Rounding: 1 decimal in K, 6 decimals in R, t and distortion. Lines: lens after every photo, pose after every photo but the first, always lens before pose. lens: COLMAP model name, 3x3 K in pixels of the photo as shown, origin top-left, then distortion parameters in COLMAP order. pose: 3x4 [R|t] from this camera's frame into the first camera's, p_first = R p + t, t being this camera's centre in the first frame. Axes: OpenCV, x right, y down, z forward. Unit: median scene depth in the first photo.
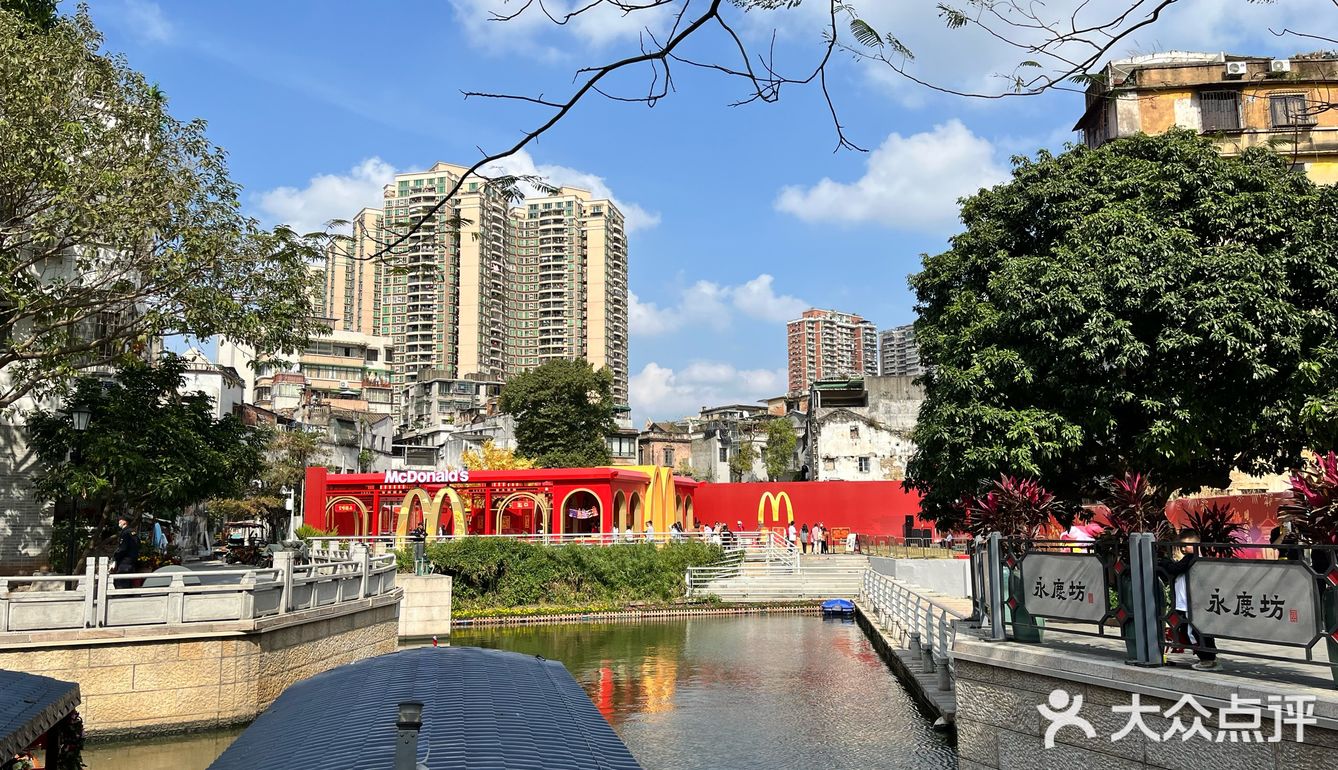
lens RADIAL K [[991.5, 0, 670.5], [0, 991.5, 421.5], [0, 0, 1]] dist [0.060673, -0.101451]
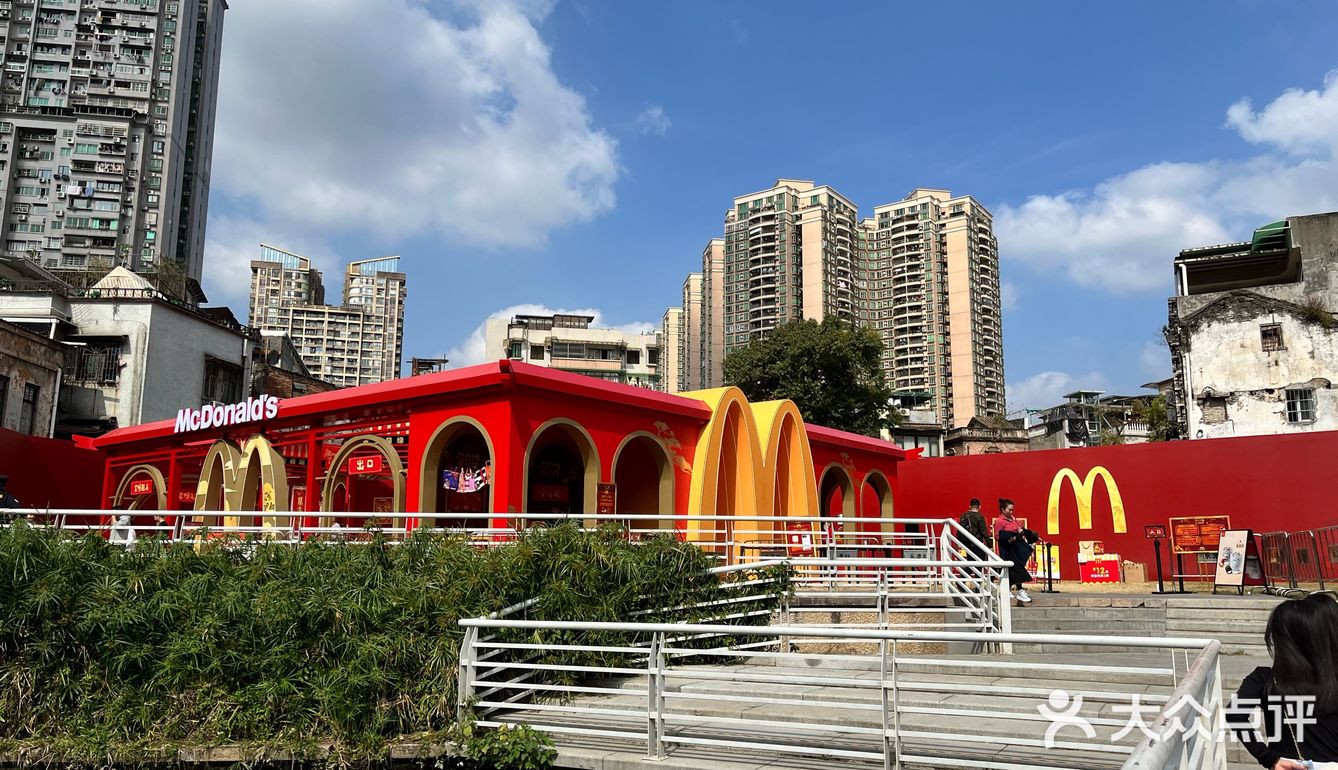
lens RADIAL K [[991.5, 0, 670.5], [0, 991.5, 421.5], [0, 0, 1]] dist [0.060673, -0.101451]
pose [[0.922733, -0.044189, -0.382898, 0.023283], [0.026164, 0.998296, -0.052157, 0.014817], [0.384550, 0.038109, 0.922317, 0.104955]]
